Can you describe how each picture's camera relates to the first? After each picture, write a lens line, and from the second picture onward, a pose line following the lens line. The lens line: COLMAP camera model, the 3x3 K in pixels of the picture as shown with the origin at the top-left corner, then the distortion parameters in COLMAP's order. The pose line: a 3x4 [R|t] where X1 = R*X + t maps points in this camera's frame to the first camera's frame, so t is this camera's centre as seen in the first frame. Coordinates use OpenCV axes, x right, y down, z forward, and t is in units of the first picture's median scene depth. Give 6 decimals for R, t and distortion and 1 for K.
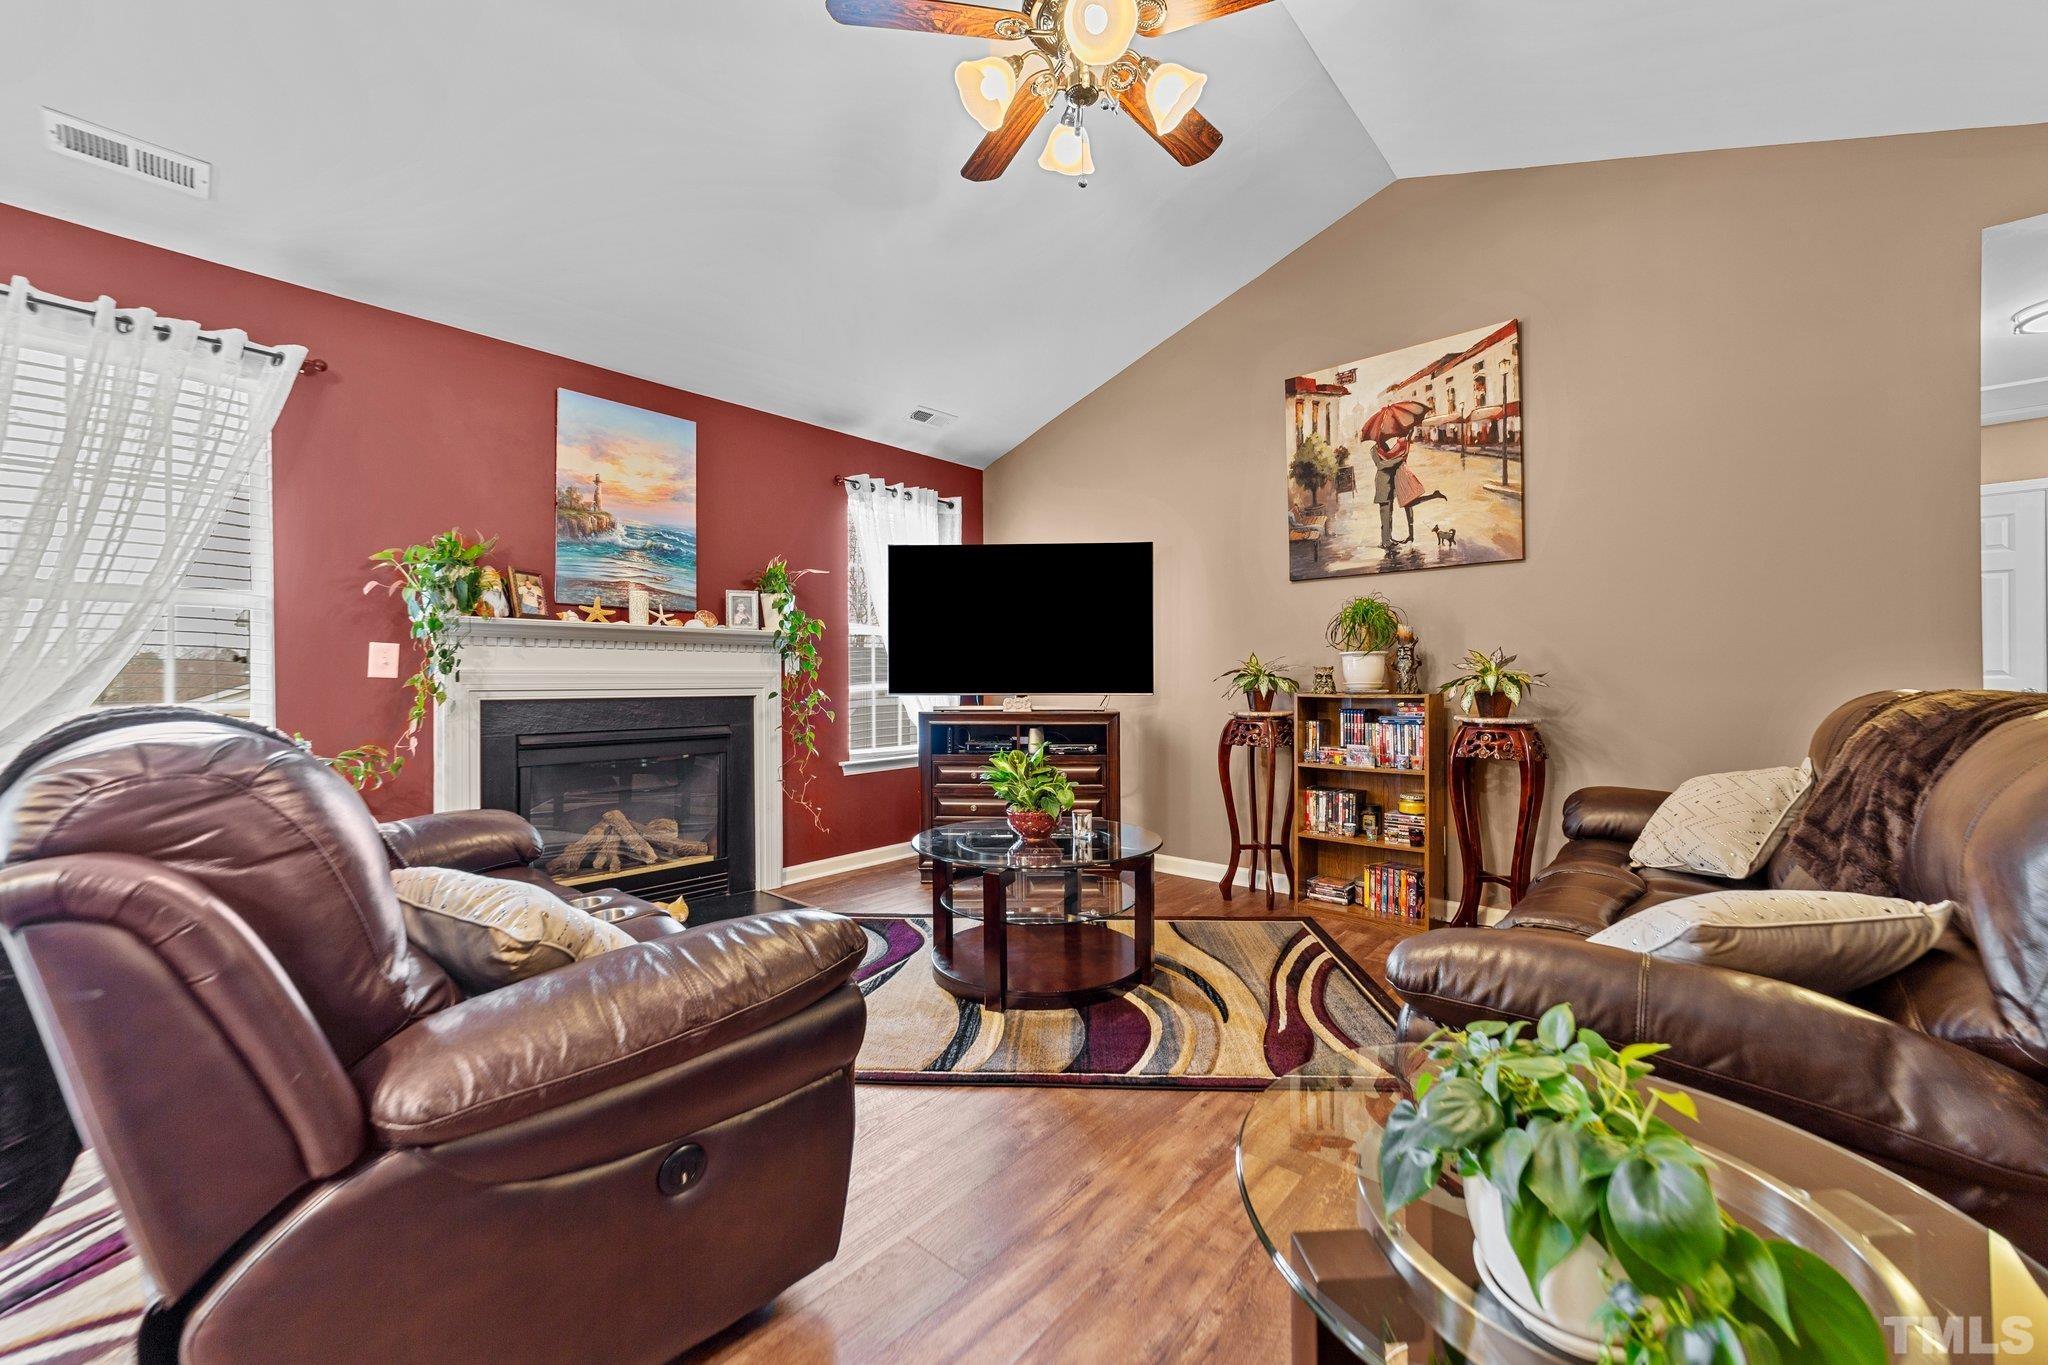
lens RADIAL K [[793.3, 0, 1032.4], [0, 793.3, 678.2], [0, 0, 1]] dist [-0.013415, 0.001948]
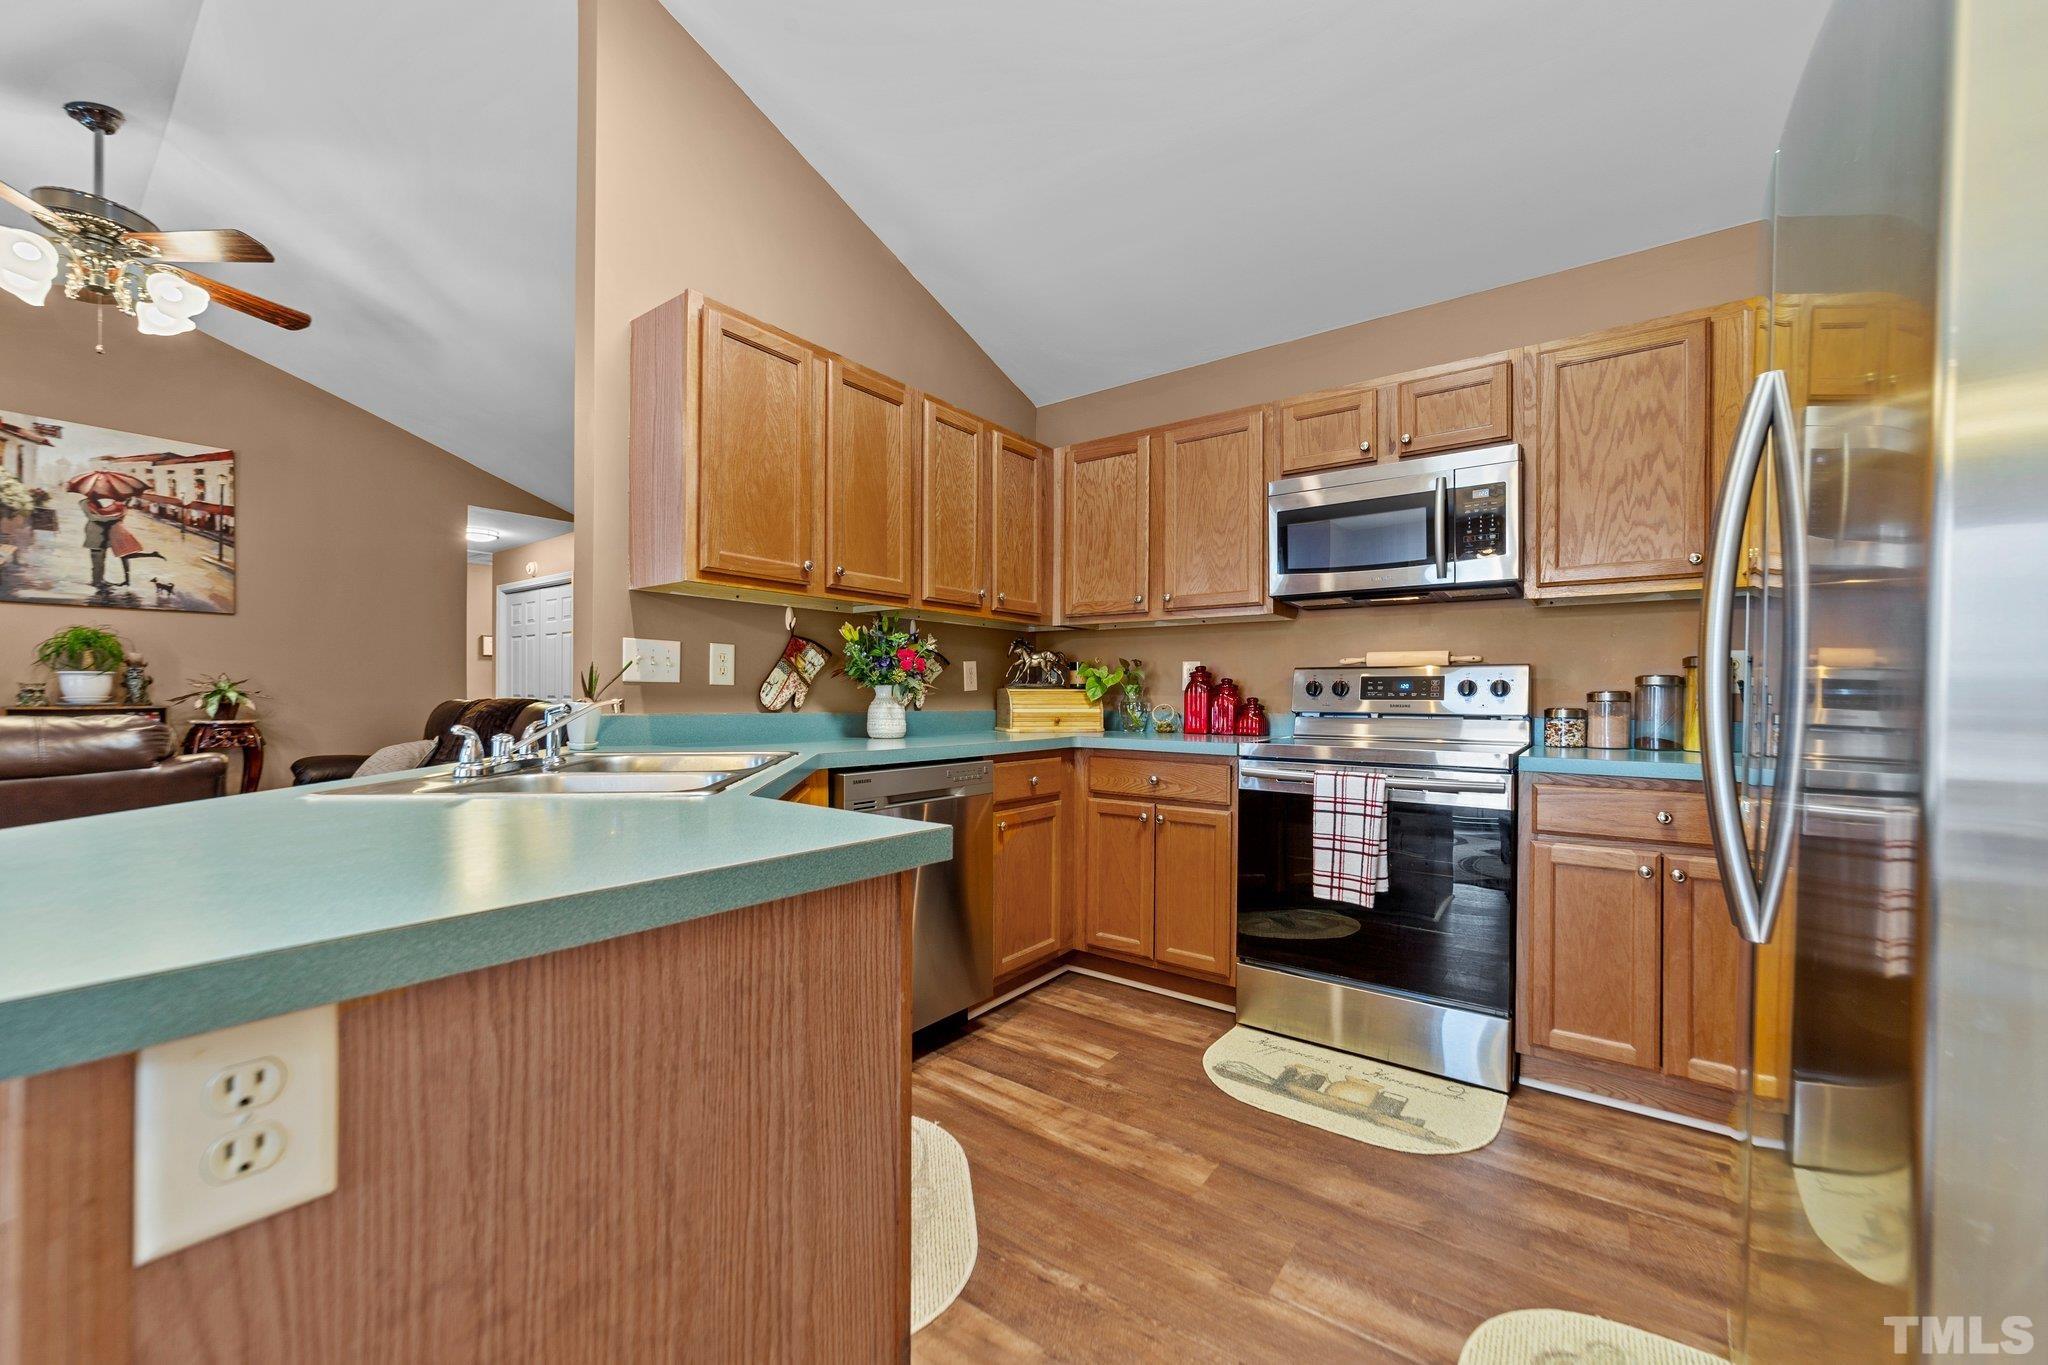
lens RADIAL K [[793.3, 0, 1037.1], [0, 793.3, 689.6], [0, 0, 1]] dist [-0.013415, 0.001948]
pose [[-0.061771, 0.007282, 0.998064, -0.874579], [-0.000582, 0.999973, -0.007332, 0.002215], [-0.998090, -0.001034, -0.061765, -0.386321]]
